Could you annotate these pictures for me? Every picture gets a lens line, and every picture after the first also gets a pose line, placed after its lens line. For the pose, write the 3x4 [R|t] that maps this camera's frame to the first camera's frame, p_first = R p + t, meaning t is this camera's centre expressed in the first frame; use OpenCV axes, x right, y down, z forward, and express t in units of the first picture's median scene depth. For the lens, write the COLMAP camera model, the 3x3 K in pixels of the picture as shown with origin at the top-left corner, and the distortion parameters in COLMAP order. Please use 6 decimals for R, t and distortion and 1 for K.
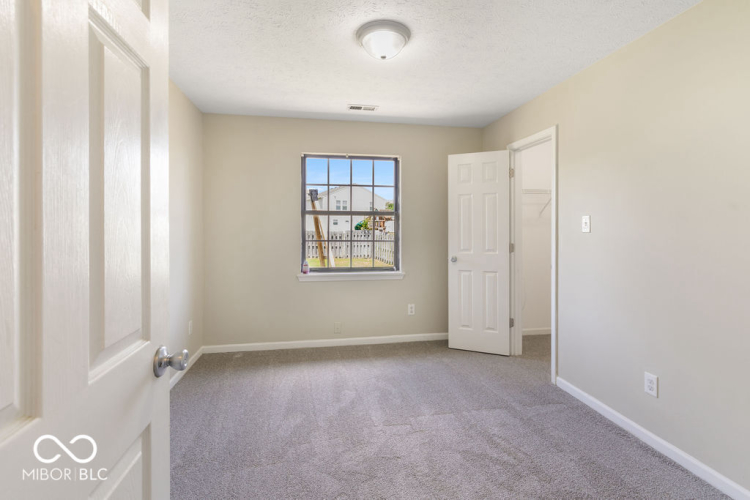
lens RADIAL K [[348.9, 0, 374.3], [0, 348.9, 234.1], [0, 0, 1]] dist [-0.000022, 0.000292]
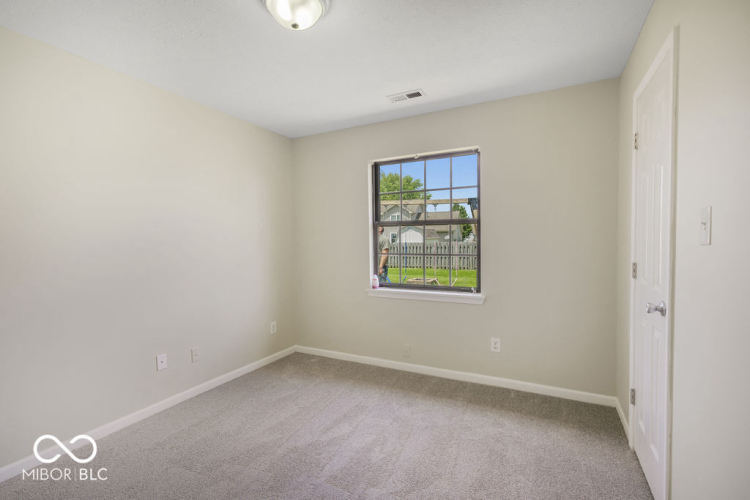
lens RADIAL K [[337.2, 0, 376.3], [0, 337.2, 254.7], [0, 0, 1]] dist [0.000893, 0.000071]
pose [[0.801071, 0.013308, -0.598422, 0.342082], [0.003686, 0.999624, 0.027164, -0.003344], [0.598559, -0.023966, 0.800720, 0.257700]]
